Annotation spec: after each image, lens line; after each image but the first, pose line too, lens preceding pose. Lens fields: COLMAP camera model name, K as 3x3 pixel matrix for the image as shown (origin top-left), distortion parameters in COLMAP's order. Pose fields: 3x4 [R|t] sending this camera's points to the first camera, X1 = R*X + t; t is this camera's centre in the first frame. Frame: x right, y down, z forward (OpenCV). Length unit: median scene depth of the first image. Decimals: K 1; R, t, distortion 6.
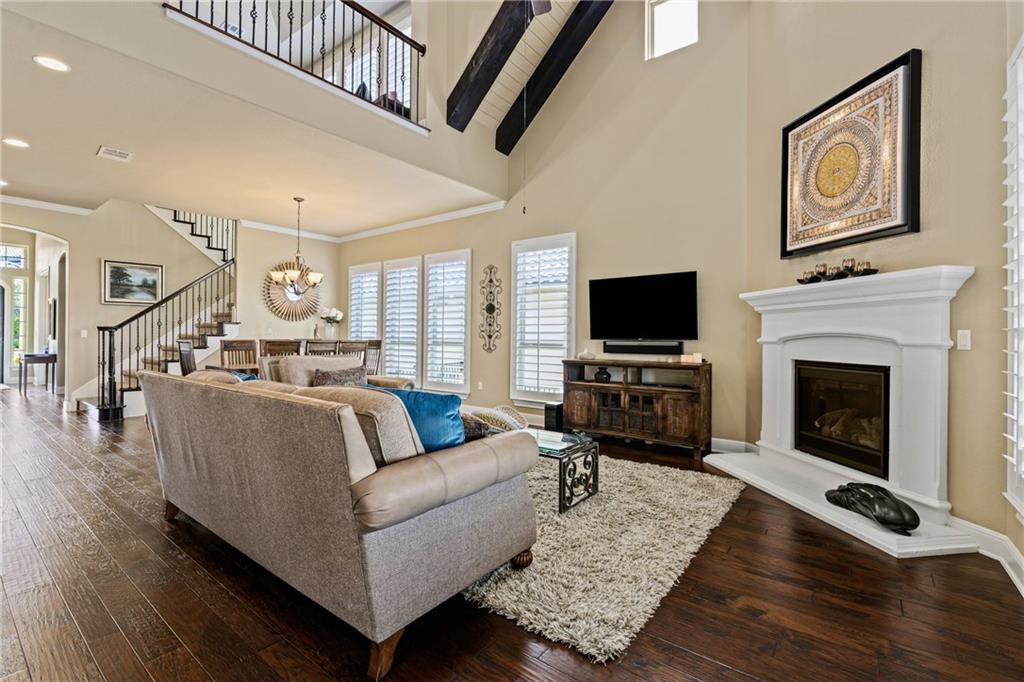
lens RADIAL K [[457.3, 0, 504.6], [0, 457.3, 337.0], [0, 0, 1]] dist [-0.003613, 0.000876]
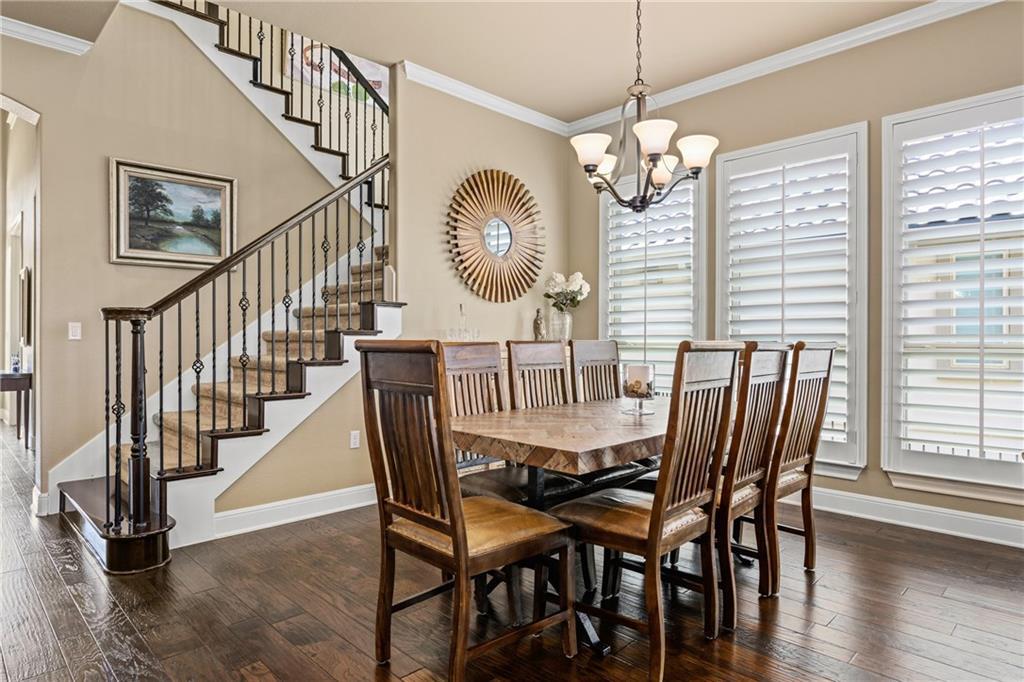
lens RADIAL K [[608.6, 0, 510.3], [0, 608.6, 339.6], [0, 0, 1]] dist [0.000561, 0.005781]
pose [[0.990496, -0.006130, -0.137402, -0.407932], [0.005944, 0.999981, -0.001766, 0.003902], [0.137410, 0.000933, 0.990514, 0.455509]]
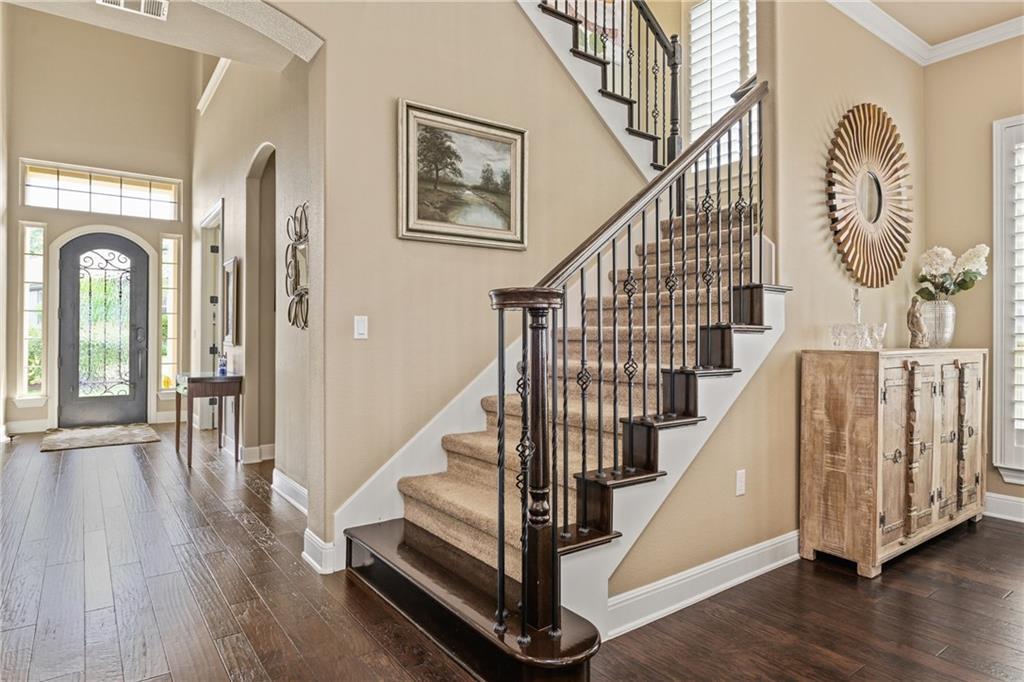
lens RADIAL K [[608.6, 0, 519.1], [0, 608.6, 336.0], [0, 0, 1]] dist [0.000561, 0.005781]
pose [[0.962270, -0.006816, -0.272010, -0.647936], [0.004820, 0.999956, -0.008007, 0.002831], [0.272052, 0.006394, 0.962261, 0.571868]]
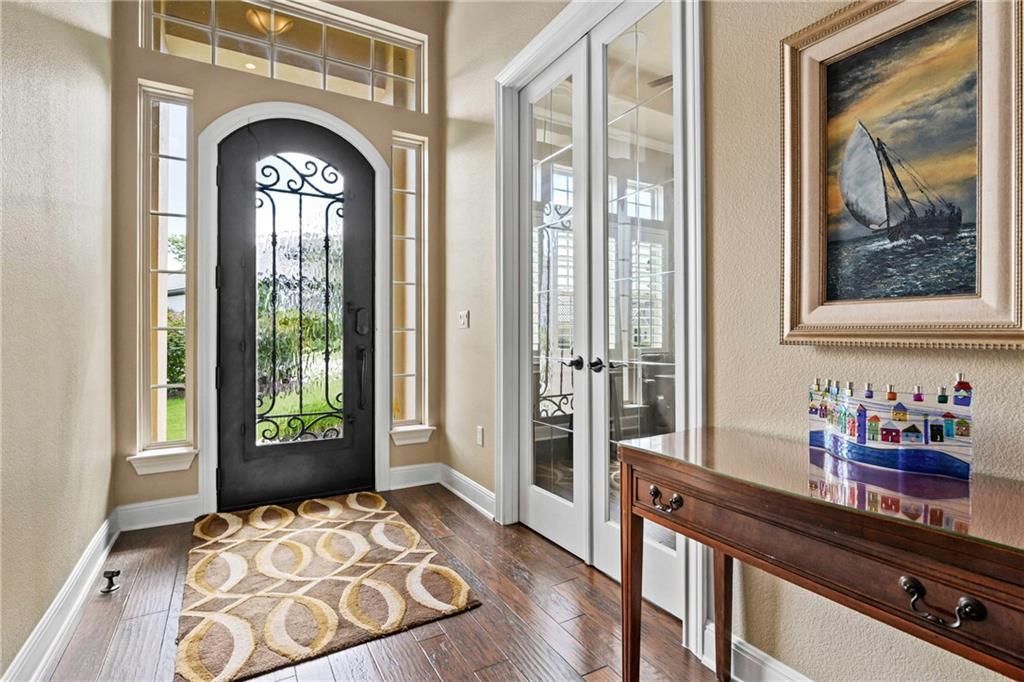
lens RADIAL K [[496.1, 0, 513.3], [0, 496.1, 339.4], [0, 0, 1]] dist [0.001169, 0.000092]
pose [[0.927875, -0.009979, -0.372759, -1.118782], [0.010072, 0.999948, -0.001697, 0.005850], [0.372757, -0.002180, 0.927927, 0.928014]]
